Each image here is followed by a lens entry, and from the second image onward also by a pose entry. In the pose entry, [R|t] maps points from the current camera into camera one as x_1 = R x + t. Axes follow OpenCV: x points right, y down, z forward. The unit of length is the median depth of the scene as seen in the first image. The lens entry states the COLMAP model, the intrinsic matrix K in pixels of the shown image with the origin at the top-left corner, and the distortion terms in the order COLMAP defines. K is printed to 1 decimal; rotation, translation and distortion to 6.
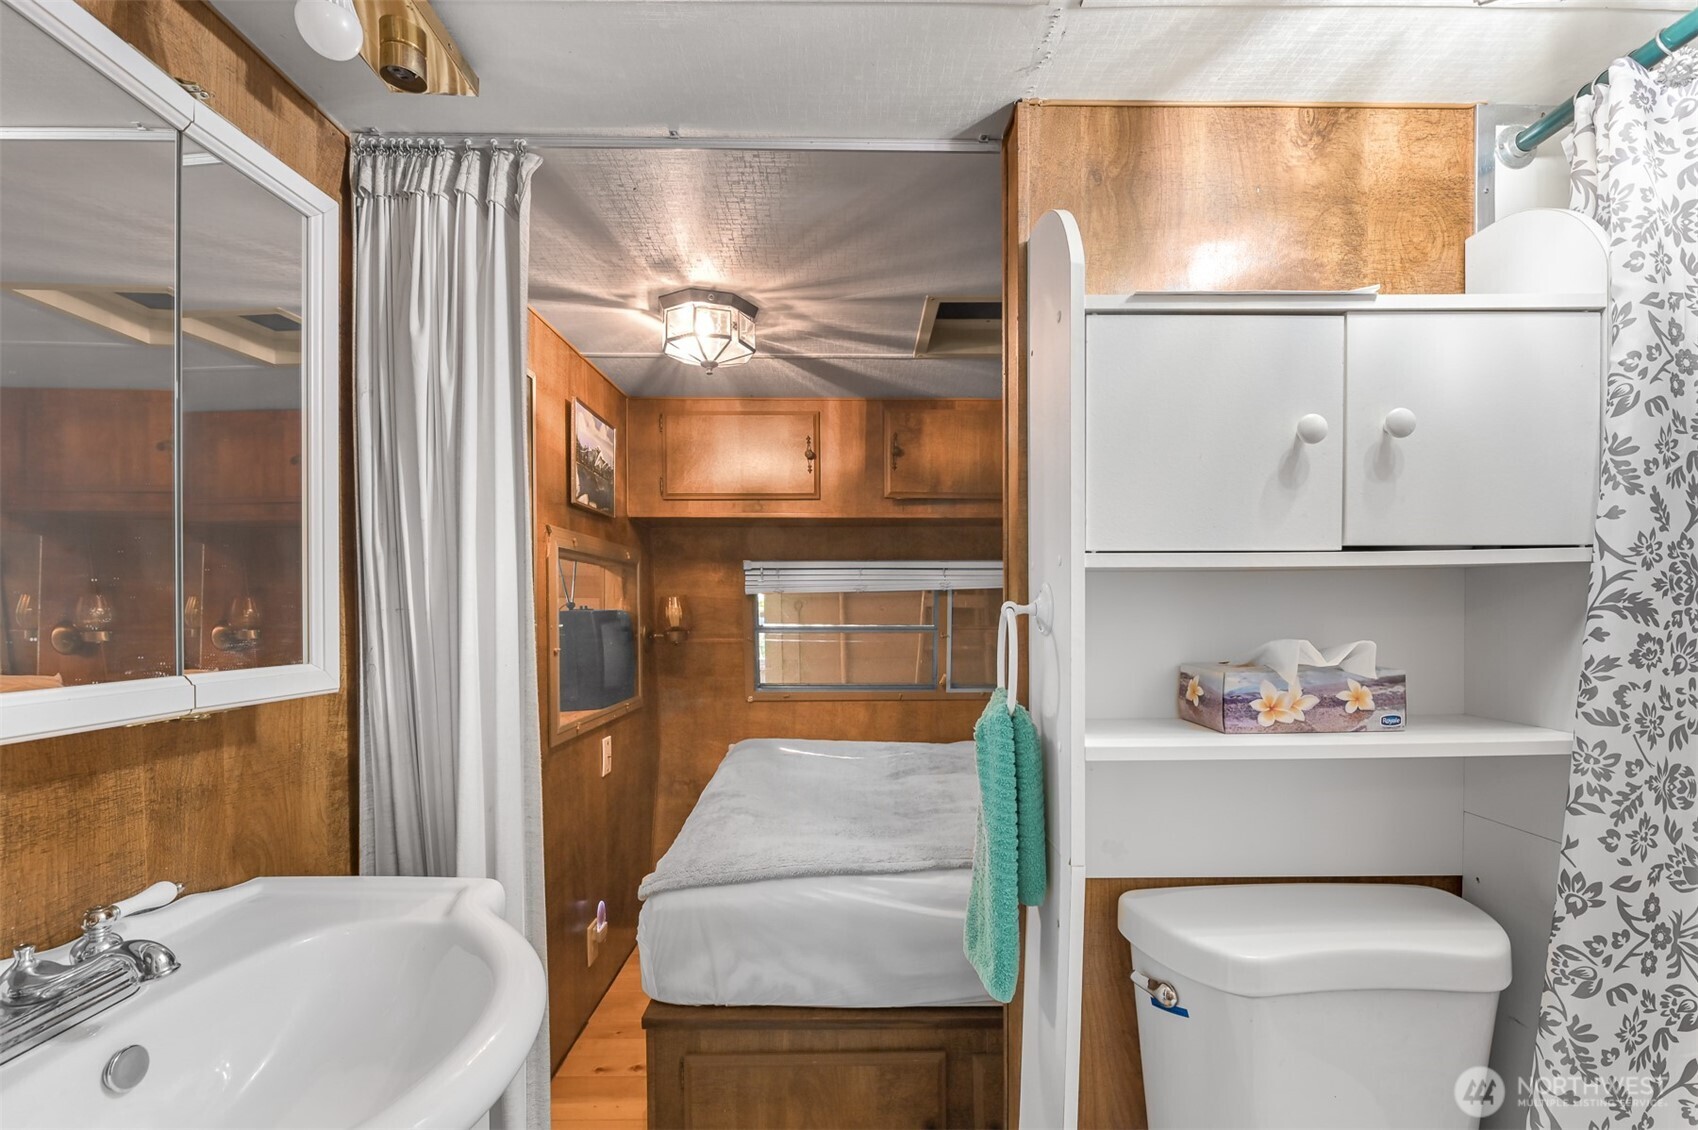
lens RADIAL K [[757.1, 0, 872.0], [0, 757.1, 617.8], [0, 0, 1]] dist [-0.000071, -0.003380]
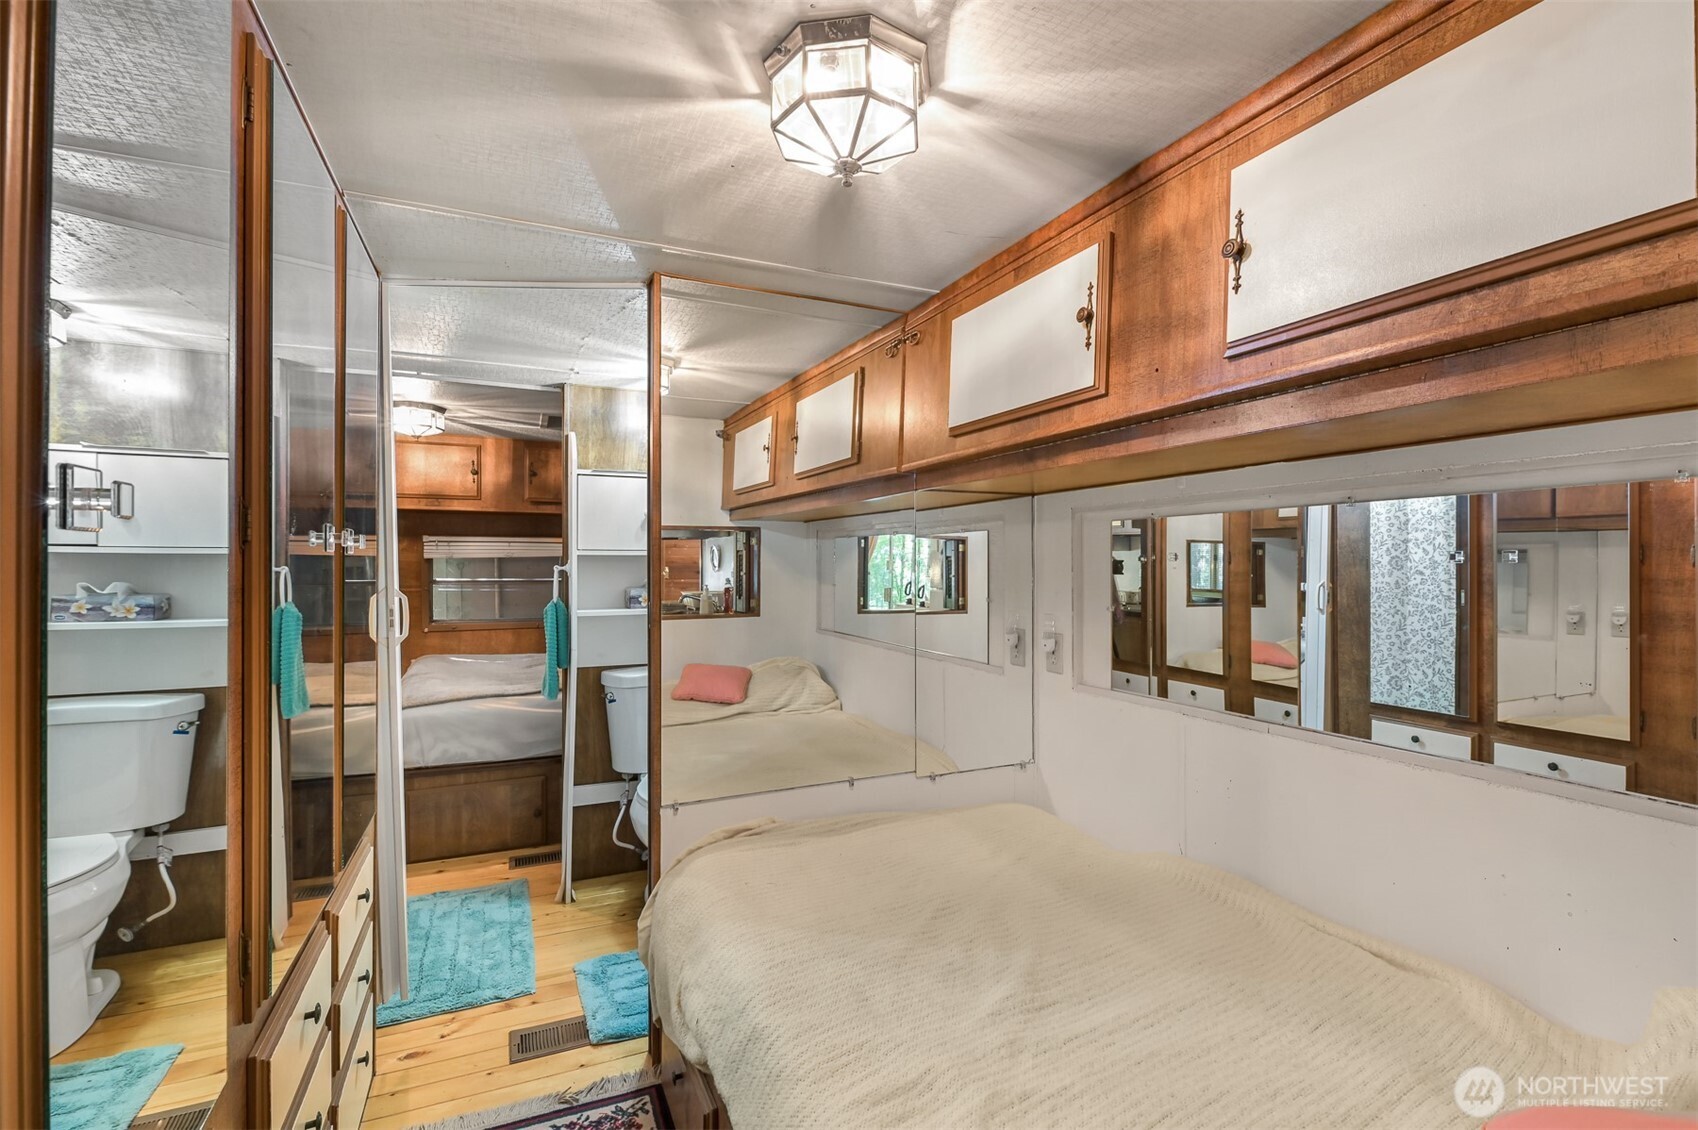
lens RADIAL K [[757.1, 0, 848.2], [0, 757.1, 560.5], [0, 0, 1]] dist [-0.000071, -0.003380]
pose [[0.925041, 0.004903, 0.379836, 0.042869], [0.003168, 0.999782, -0.020622, 0.006906], [-0.379855, 0.020279, 0.924824, -0.775772]]
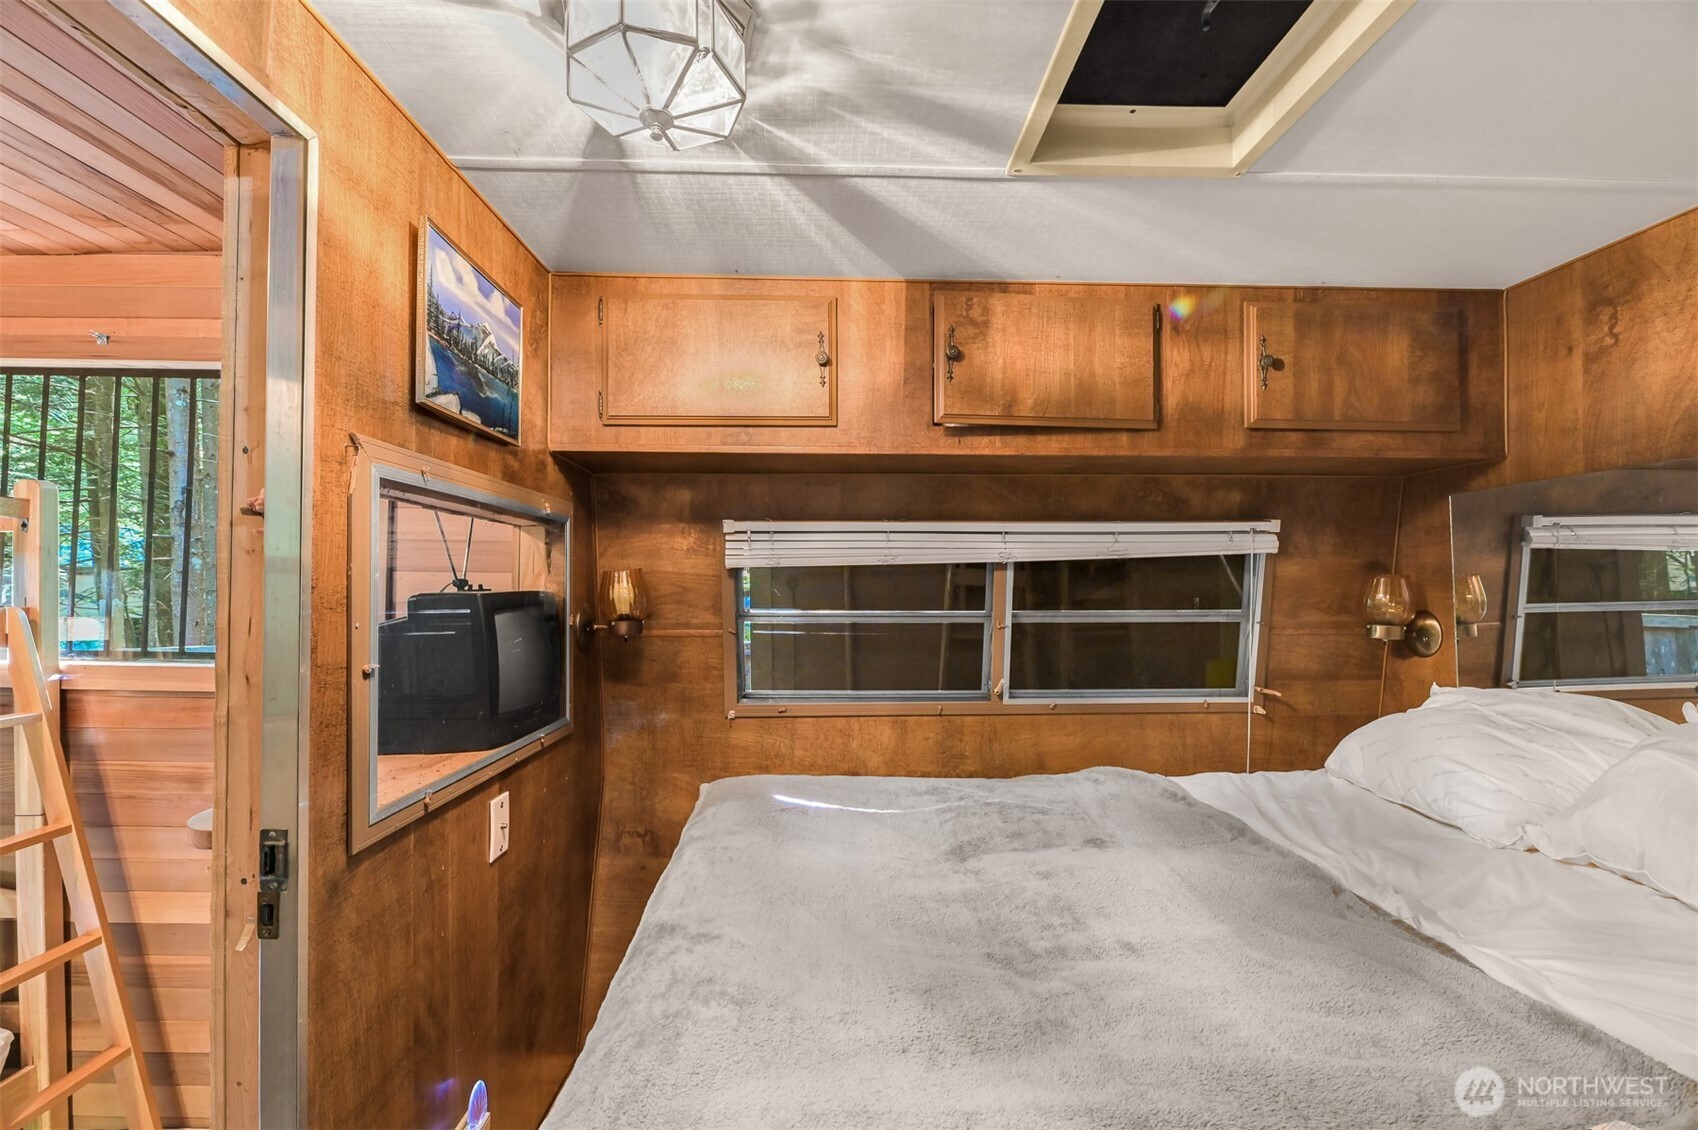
lens RADIAL K [[694.8, 0, 850.3], [0, 694.8, 569.2], [0, 0, 1]] dist [0.003009, -0.004828]
pose [[0.999962, 0.001361, 0.008628, -0.062717], [-0.001063, 0.999408, -0.034389, -0.008405], [-0.008670, 0.034379, 0.999371, 0.390079]]
